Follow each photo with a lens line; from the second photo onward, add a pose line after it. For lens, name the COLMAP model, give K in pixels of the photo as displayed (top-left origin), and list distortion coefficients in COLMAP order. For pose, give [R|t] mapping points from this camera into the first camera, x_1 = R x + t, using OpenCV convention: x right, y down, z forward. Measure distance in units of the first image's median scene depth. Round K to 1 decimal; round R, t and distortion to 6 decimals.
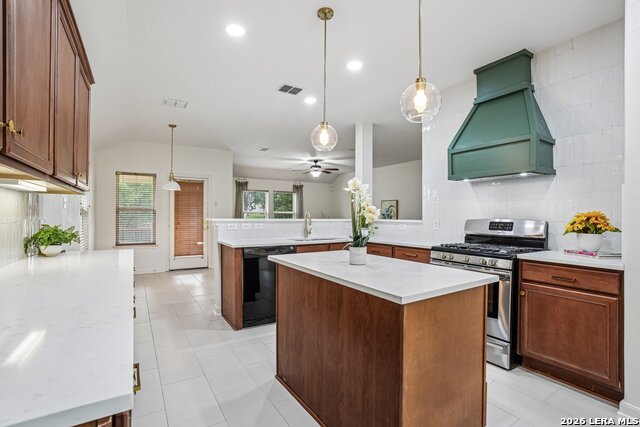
lens RADIAL K [[293.4, 0, 320.6], [0, 293.4, 215.4], [0, 0, 1]] dist [-0.031614, 0.002523]
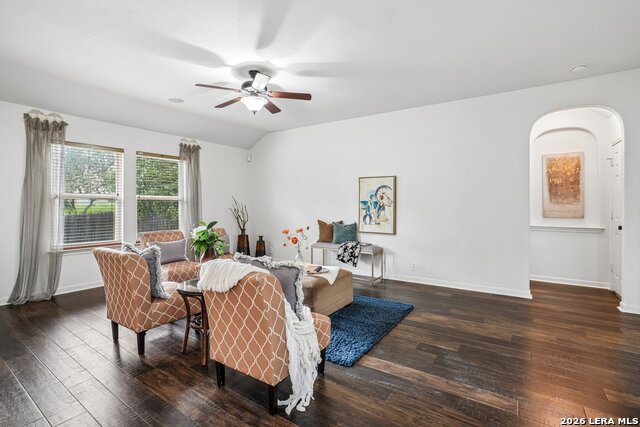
lens RADIAL K [[293.4, 0, 318.9], [0, 293.4, 212.5], [0, 0, 1]] dist [-0.031614, 0.002523]
pose [[0.919991, -0.012253, 0.391747, -0.075903], [-0.001620, 0.999384, 0.035062, -0.002494], [-0.391935, -0.032892, 0.919405, 0.465282]]
